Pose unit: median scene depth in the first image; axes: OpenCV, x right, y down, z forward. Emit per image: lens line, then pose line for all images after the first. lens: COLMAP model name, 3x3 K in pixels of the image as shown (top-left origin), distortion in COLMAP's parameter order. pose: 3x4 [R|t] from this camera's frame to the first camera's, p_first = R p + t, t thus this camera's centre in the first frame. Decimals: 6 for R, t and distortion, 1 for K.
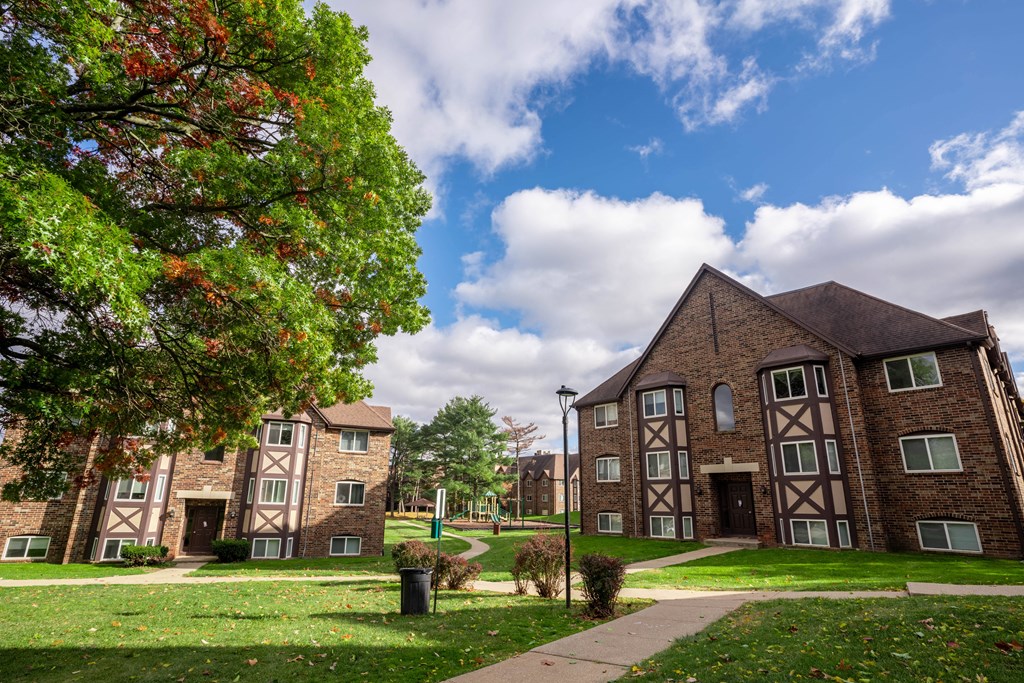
lens RADIAL K [[515.1, 0, 492.2], [0, 515.1, 338.2], [0, 0, 1]] dist [-0.078304, 0.032564]
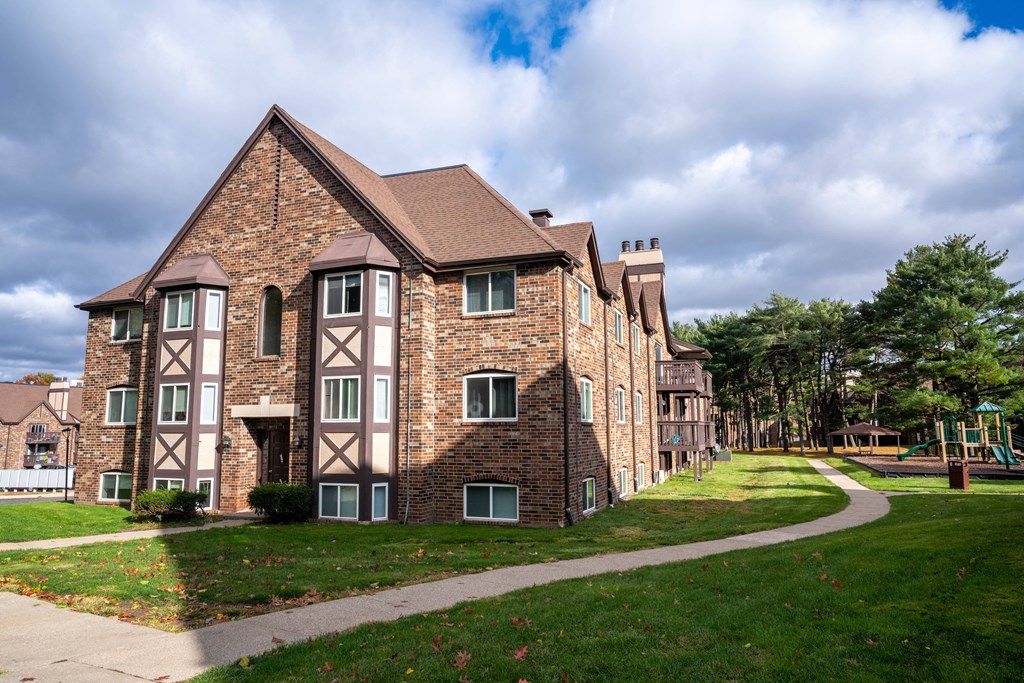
lens RADIAL K [[628.1, 0, 512.0], [0, 628.1, 341.5], [0, 0, 1]] dist [-0.023786, 0.001206]
pose [[0.735824, -0.110392, -0.668115, 0.148446], [0.213911, 0.973996, 0.074657, 0.223876], [0.642500, -0.197851, 0.740303, 0.610253]]
